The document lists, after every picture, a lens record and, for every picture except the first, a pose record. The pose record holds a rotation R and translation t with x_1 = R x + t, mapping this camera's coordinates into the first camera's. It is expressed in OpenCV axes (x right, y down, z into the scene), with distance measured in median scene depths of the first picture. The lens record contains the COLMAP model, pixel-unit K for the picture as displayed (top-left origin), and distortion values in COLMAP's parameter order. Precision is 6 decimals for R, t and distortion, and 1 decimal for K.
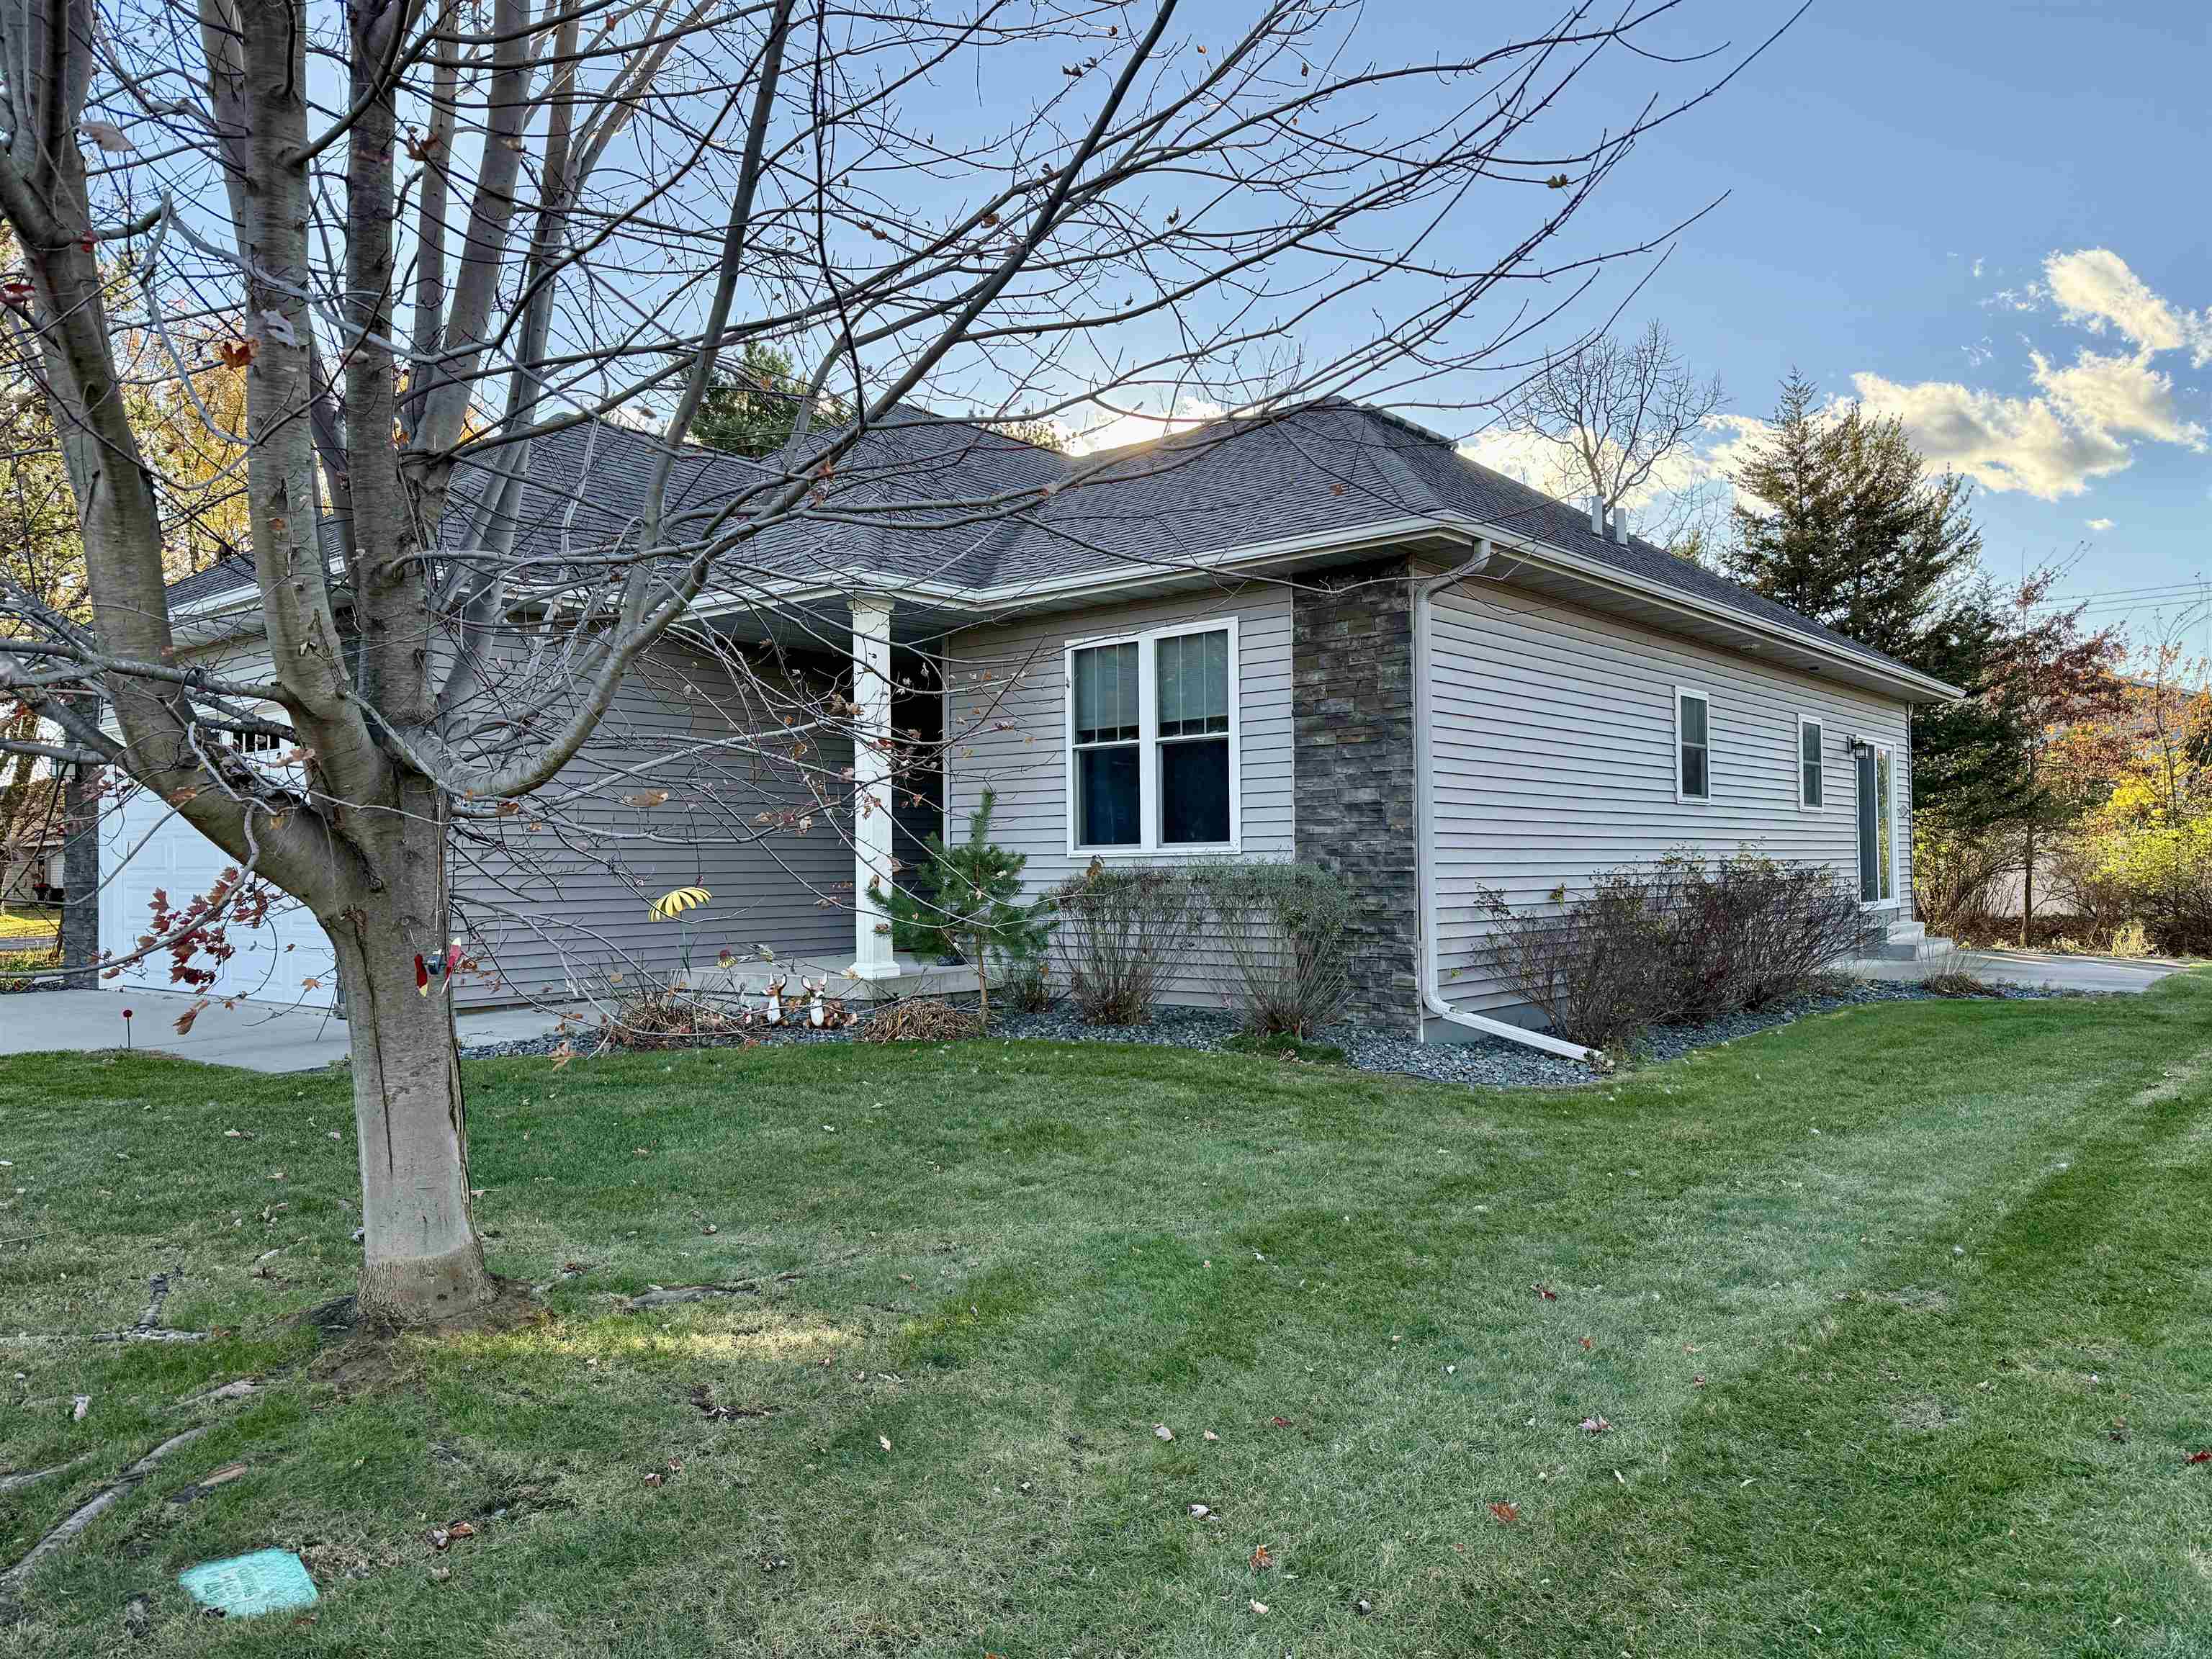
lens RADIAL K [[1567.0, 0, 1102.5], [0, 1567.0, 835.9], [0, 0, 1]] dist [0.012693, 0.005216]
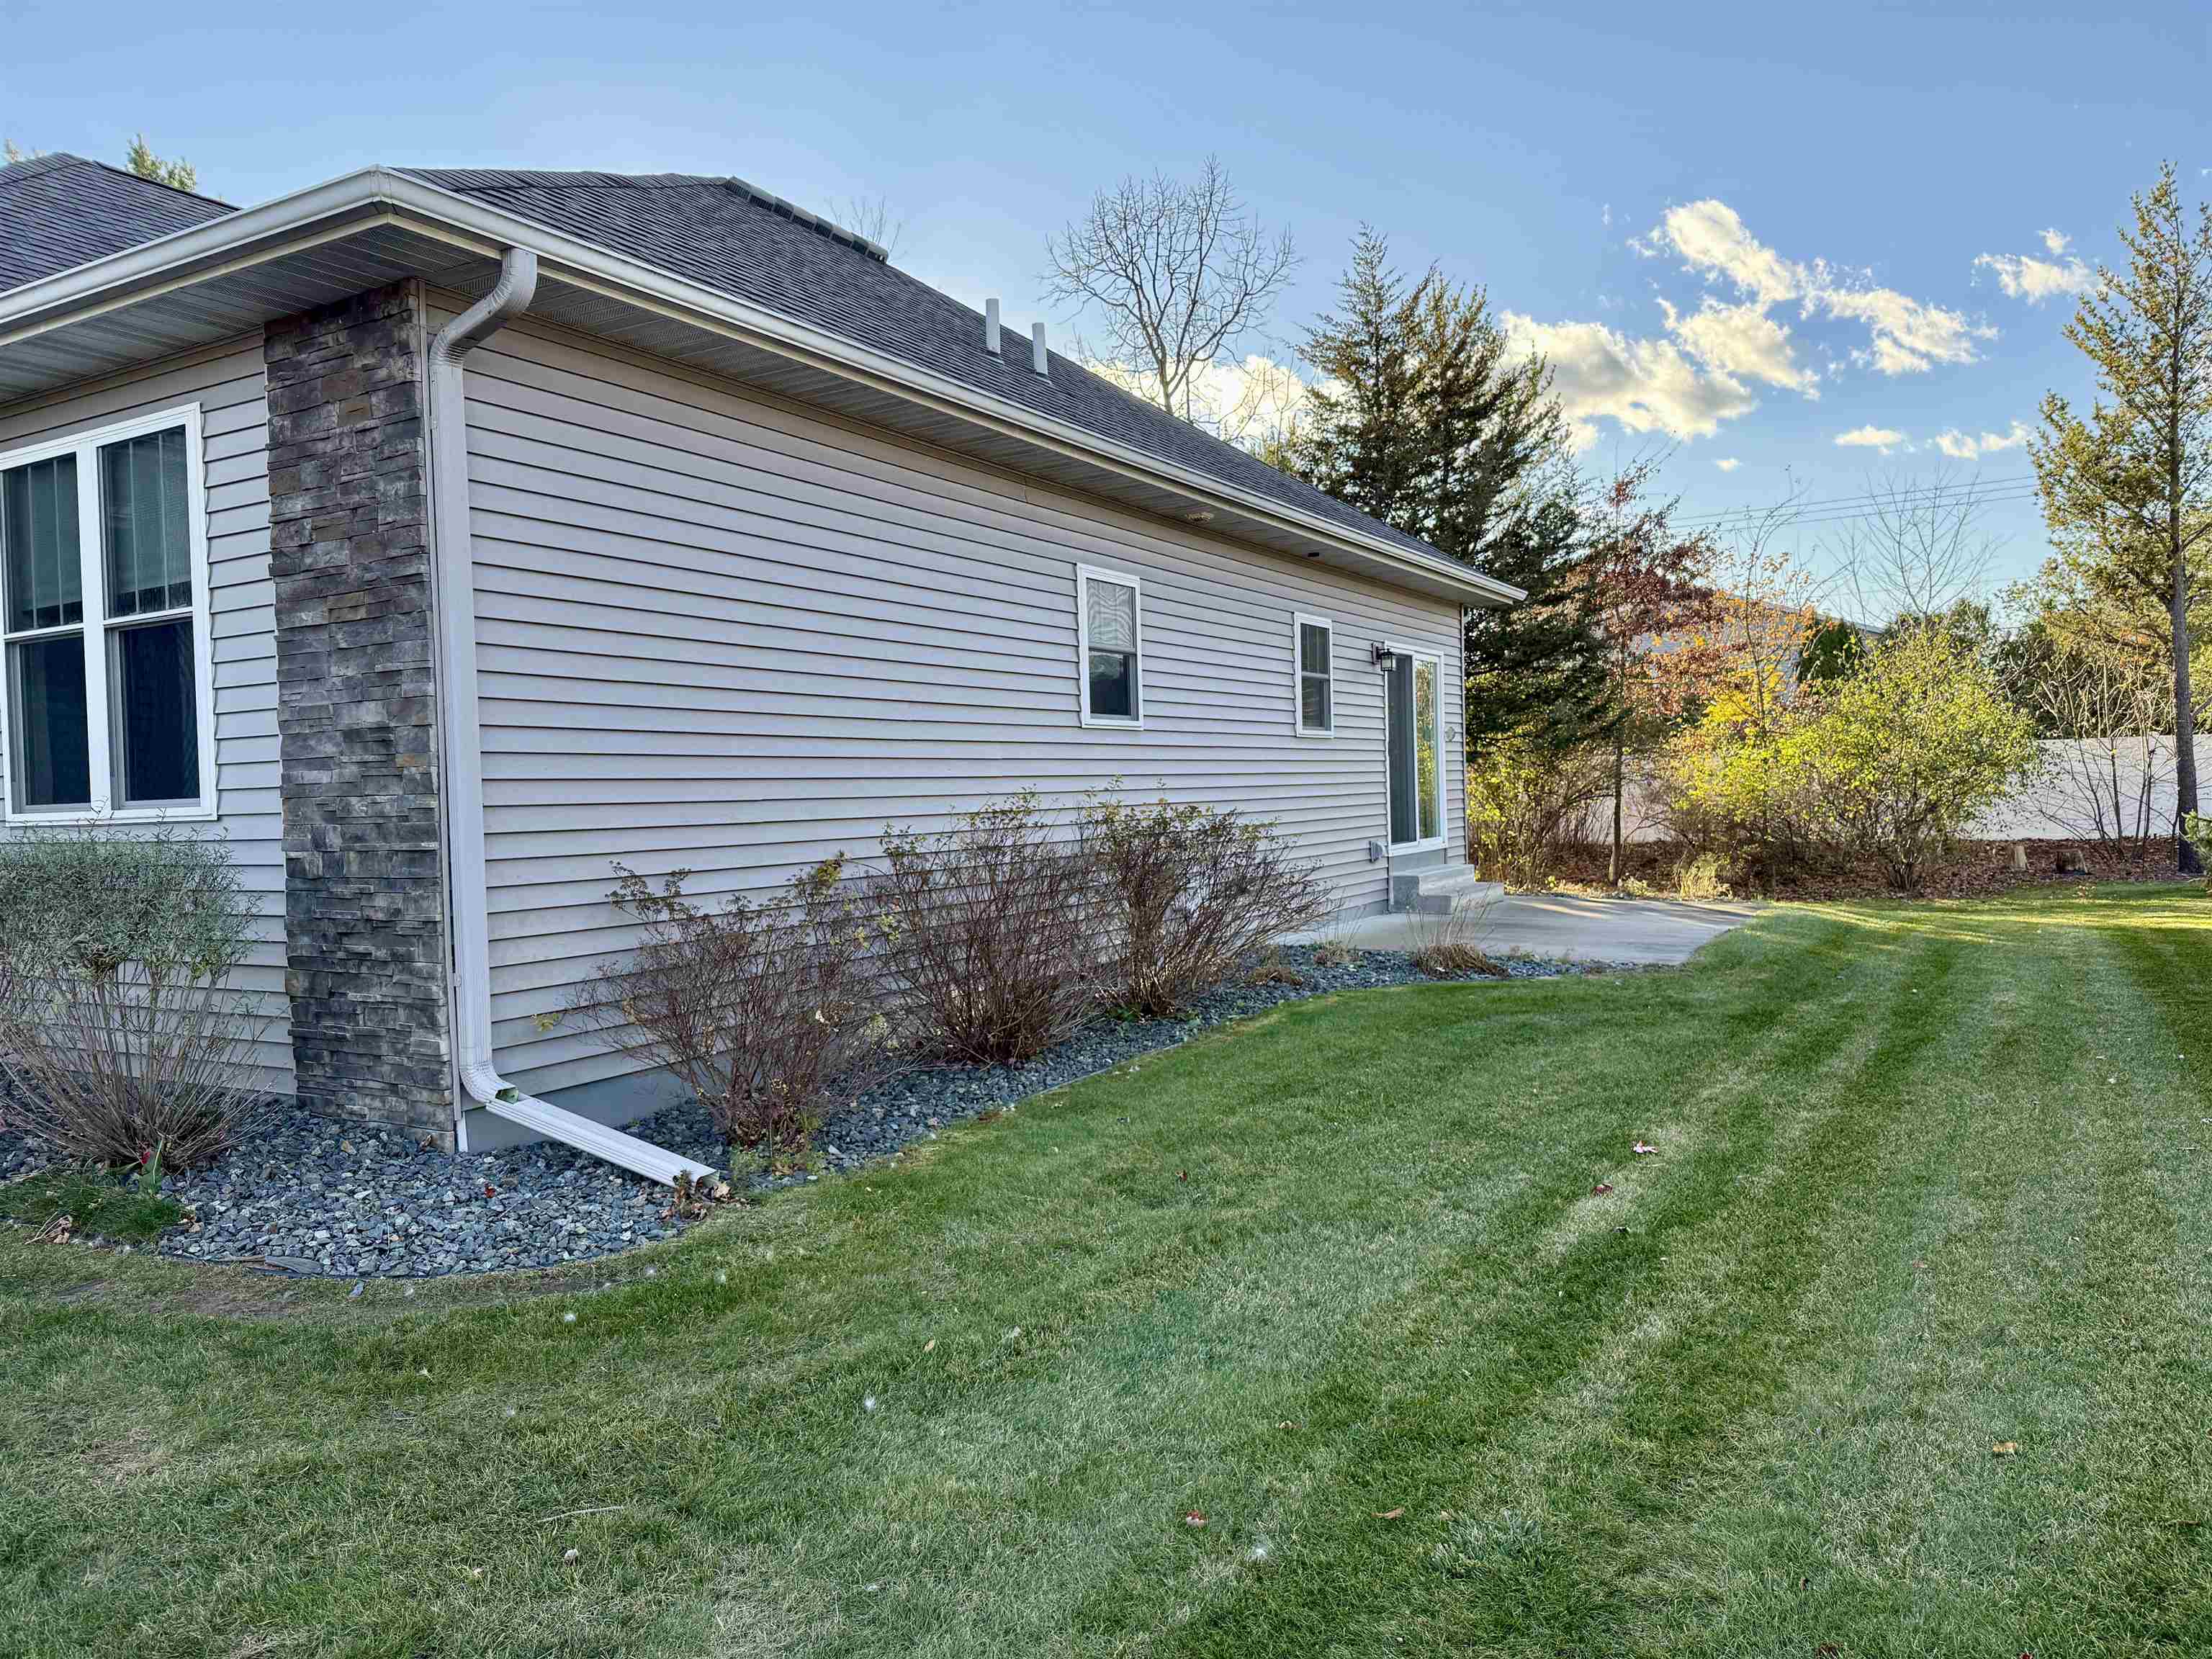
lens RADIAL K [[1567.0, 0, 1059.9], [0, 1567.0, 819.3], [0, 0, 1]] dist [0.012693, 0.005216]
pose [[0.986837, -0.019309, 0.160561, 0.201245], [0.013573, 0.999233, 0.036743, -0.003629], [-0.161148, -0.034080, 0.986342, 0.253553]]
